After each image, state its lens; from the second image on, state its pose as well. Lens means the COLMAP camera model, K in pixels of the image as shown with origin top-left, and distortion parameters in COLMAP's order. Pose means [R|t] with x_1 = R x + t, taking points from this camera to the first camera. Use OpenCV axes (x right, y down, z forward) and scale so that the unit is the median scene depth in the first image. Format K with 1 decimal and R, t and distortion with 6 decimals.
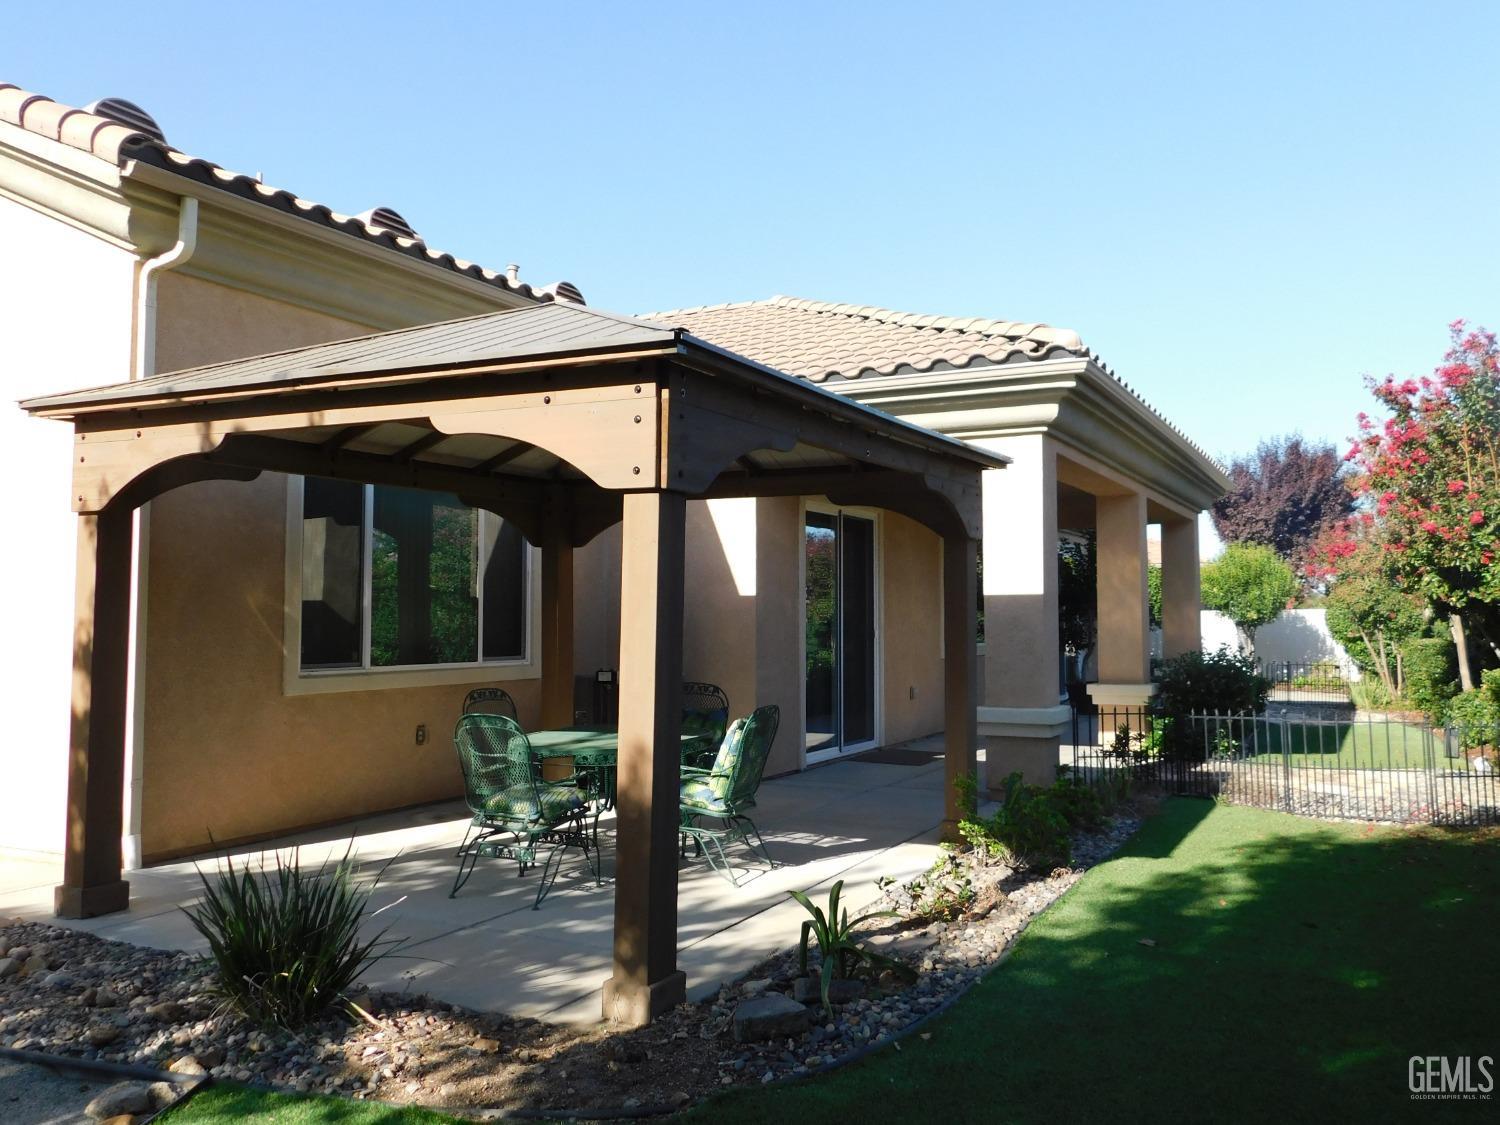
lens RADIAL K [[1241.1, 0, 749.1], [0, 1241.1, 557.4], [0, 0, 1]] dist [-0.005115, 0.004972]
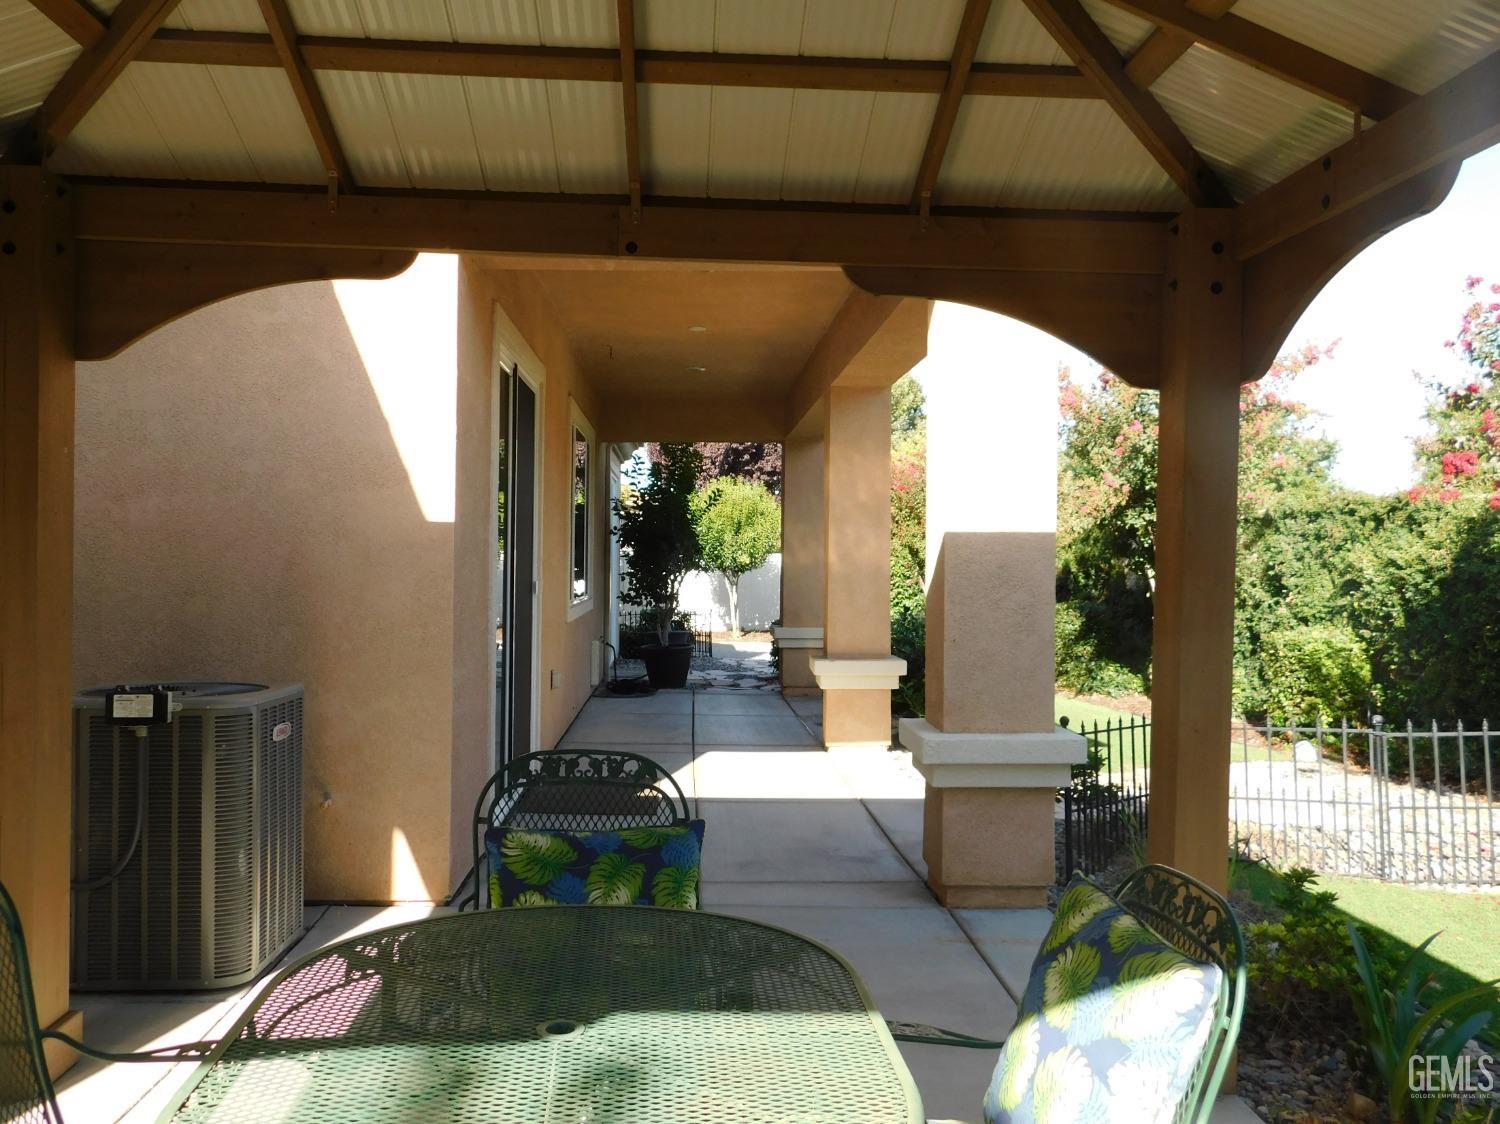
lens RADIAL K [[1262.4, 0, 743.1], [0, 1262.4, 559.7], [0, 0, 1]] dist [-0.002433, 0.011484]
pose [[0.862369, 0.009955, 0.506182, -0.179319], [-0.035372, 0.998548, 0.040623, 0.030953], [-0.505043, -0.052937, 0.861469, 0.659861]]
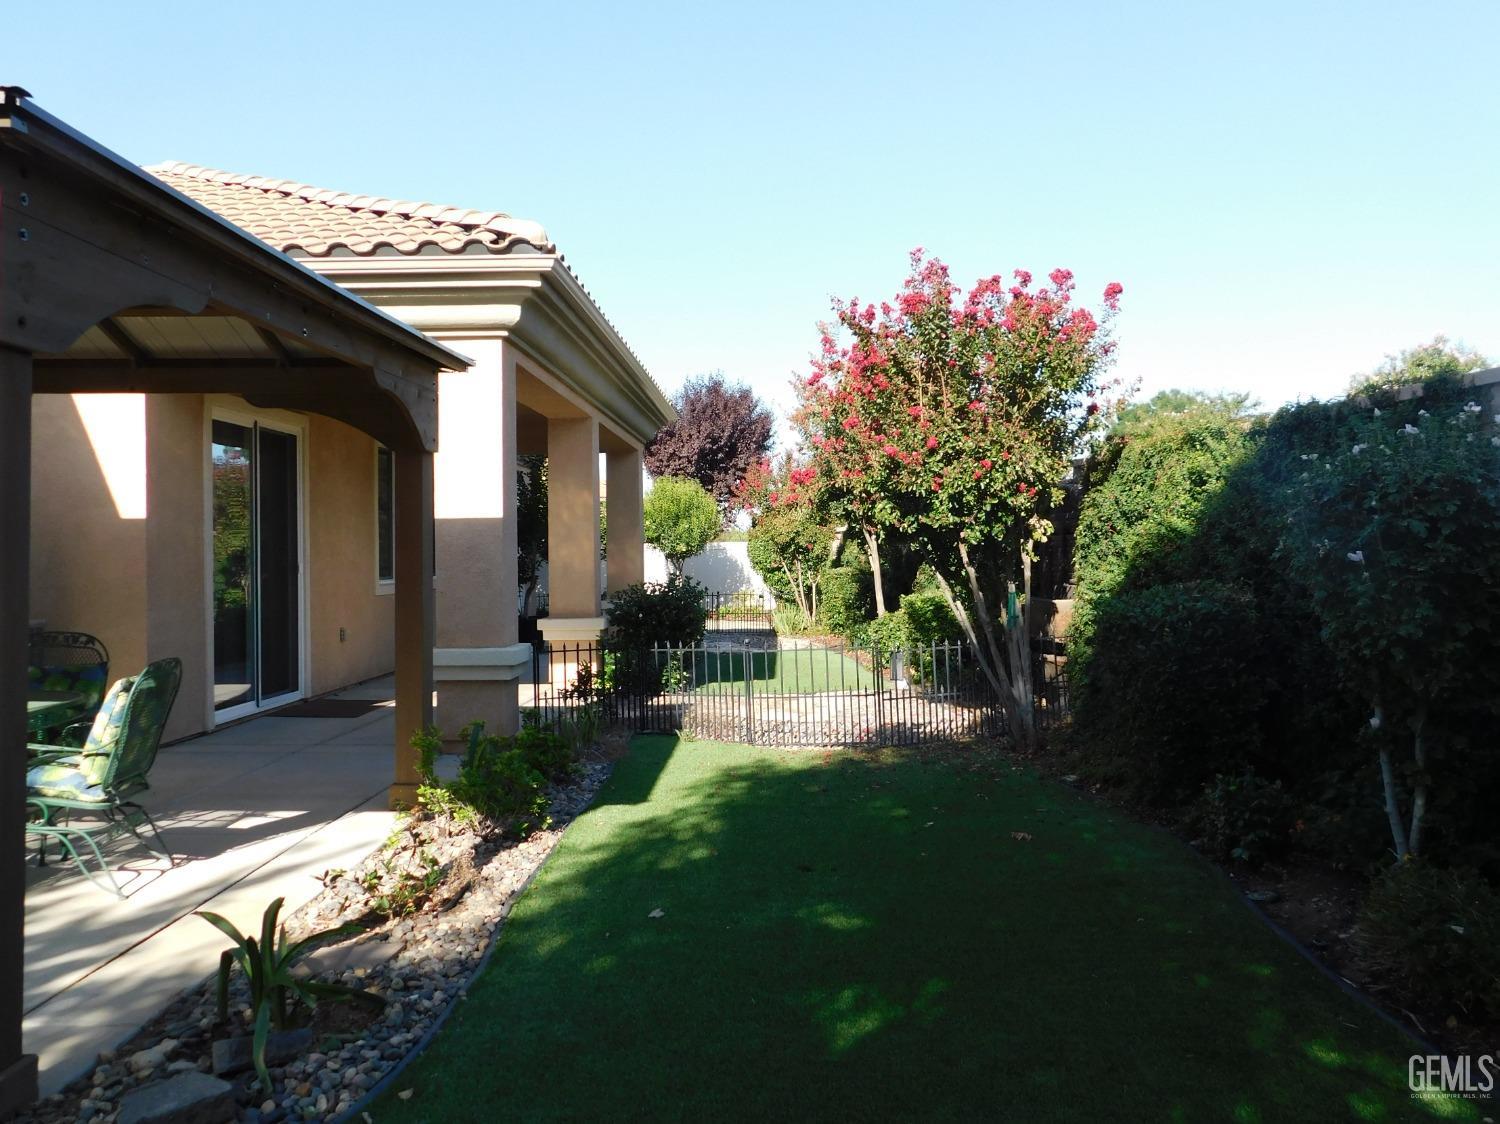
lens RADIAL K [[1262.4, 0, 743.1], [0, 1262.4, 559.7], [0, 0, 1]] dist [-0.002433, 0.011484]
pose [[0.901314, -0.008563, 0.433082, -0.000339], [-0.014529, 0.998644, 0.049983, 0.011505], [-0.432923, -0.051342, 0.899968, 0.119174]]
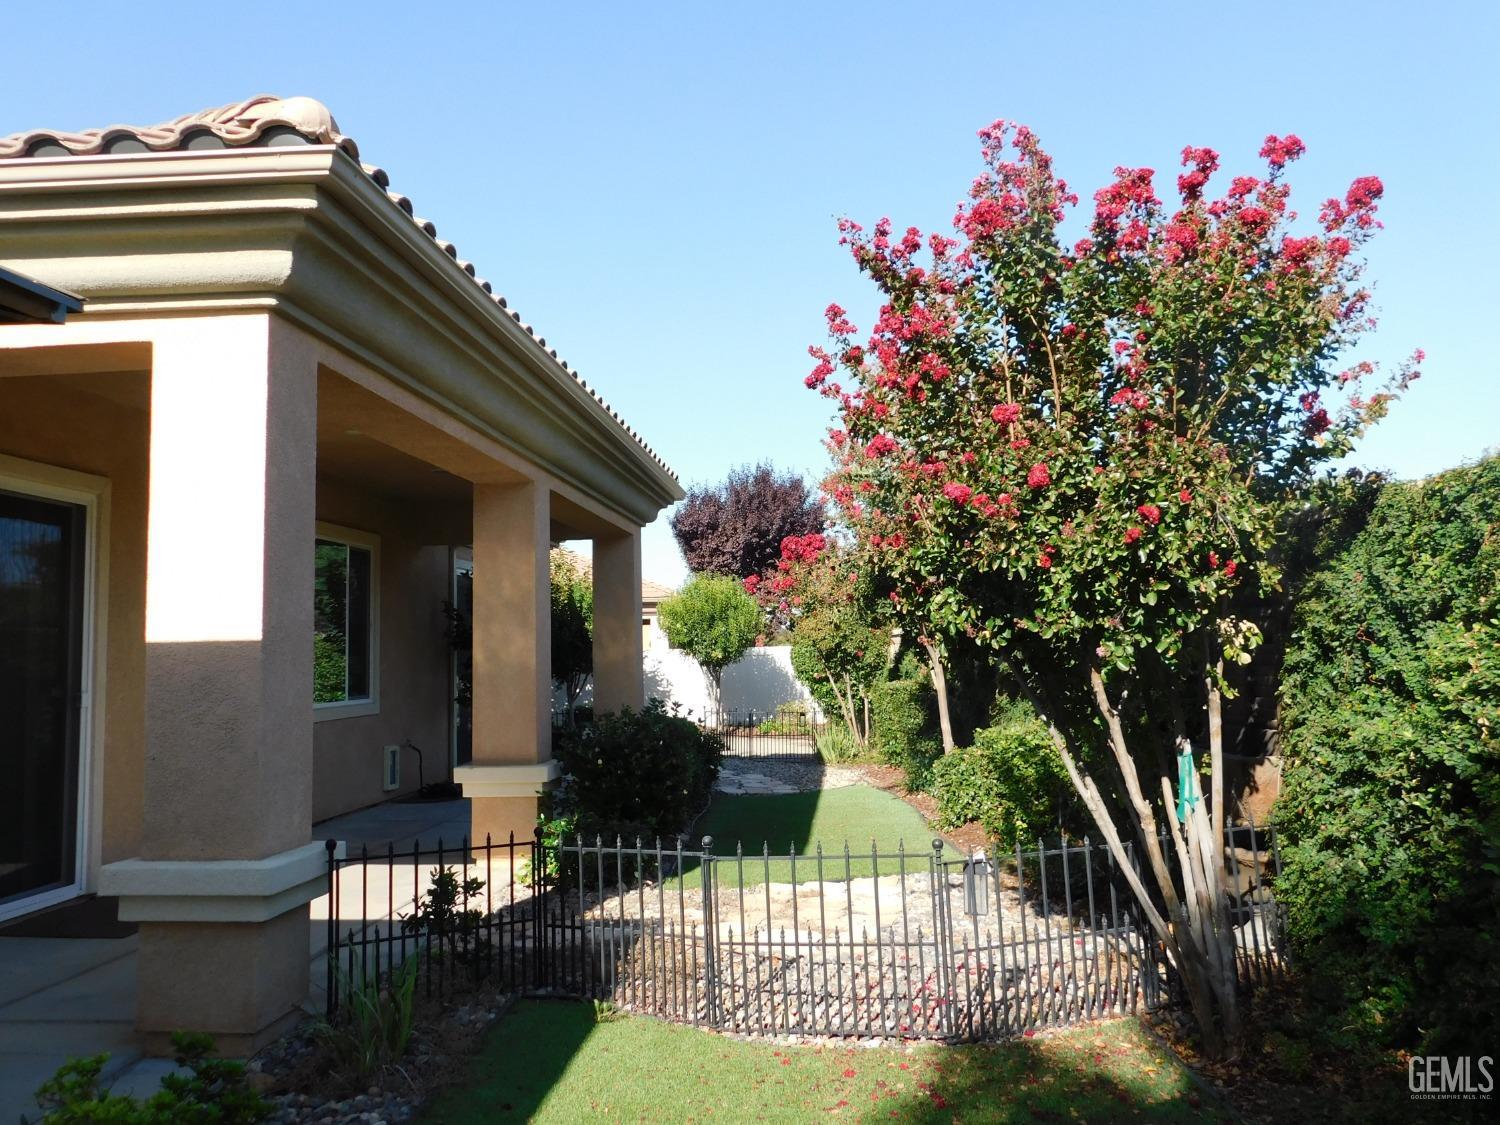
lens RADIAL K [[1241.1, 0, 749.1], [0, 1241.1, 557.4], [0, 0, 1]] dist [-0.005115, 0.004972]
pose [[0.922118, 0.017351, 0.386520, 0.250306], [-0.005455, 0.999478, -0.031853, 0.017217], [-0.386870, 0.027264, 0.921731, 0.515622]]
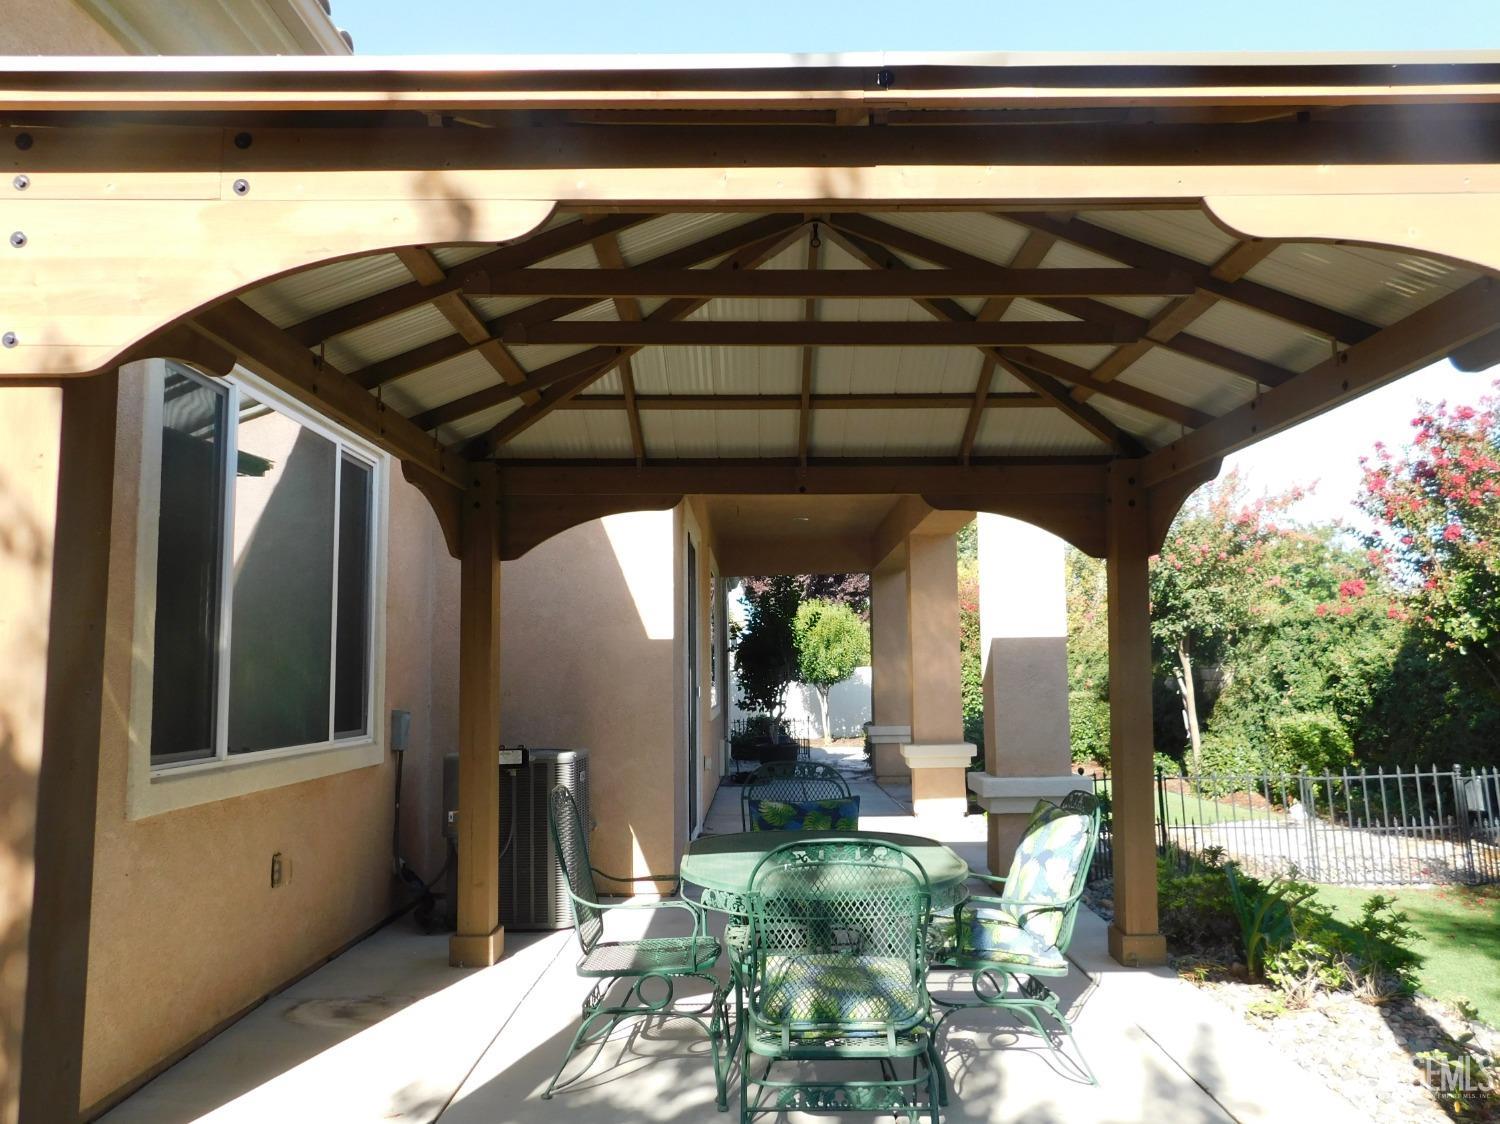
lens RADIAL K [[1241.1, 0, 749.1], [0, 1241.1, 556.9], [0, 0, 1]] dist [-0.005115, 0.004972]
pose [[0.890250, 0.035367, 0.454097, -0.363719], [-0.011903, 0.998447, -0.054428, 0.026864], [-0.455316, 0.043050, 0.889288, 0.402150]]
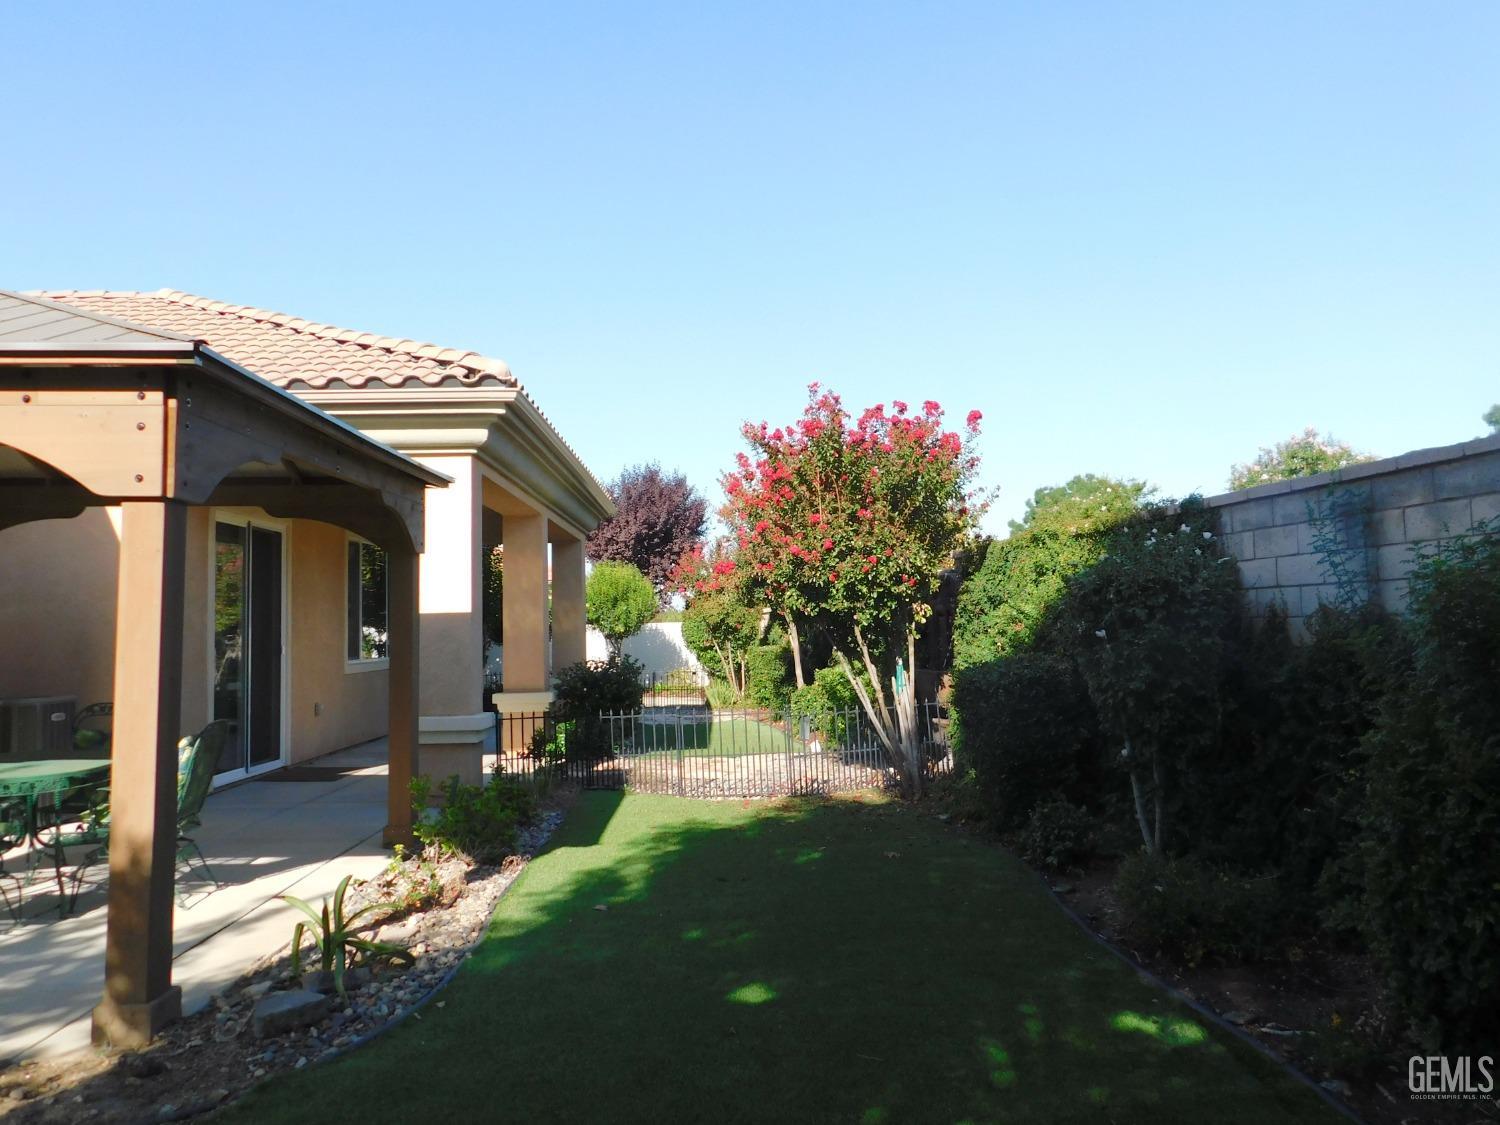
lens RADIAL K [[1250.7, 0, 745.2], [0, 1250.7, 556.1], [0, 0, 1]] dist [0.001115, 0.012909]
pose [[0.877370, 0.016177, 0.479541, -0.077744], [-0.009281, 0.999817, -0.016748, 0.001944], [-0.479724, 0.010243, 0.877360, -0.053158]]
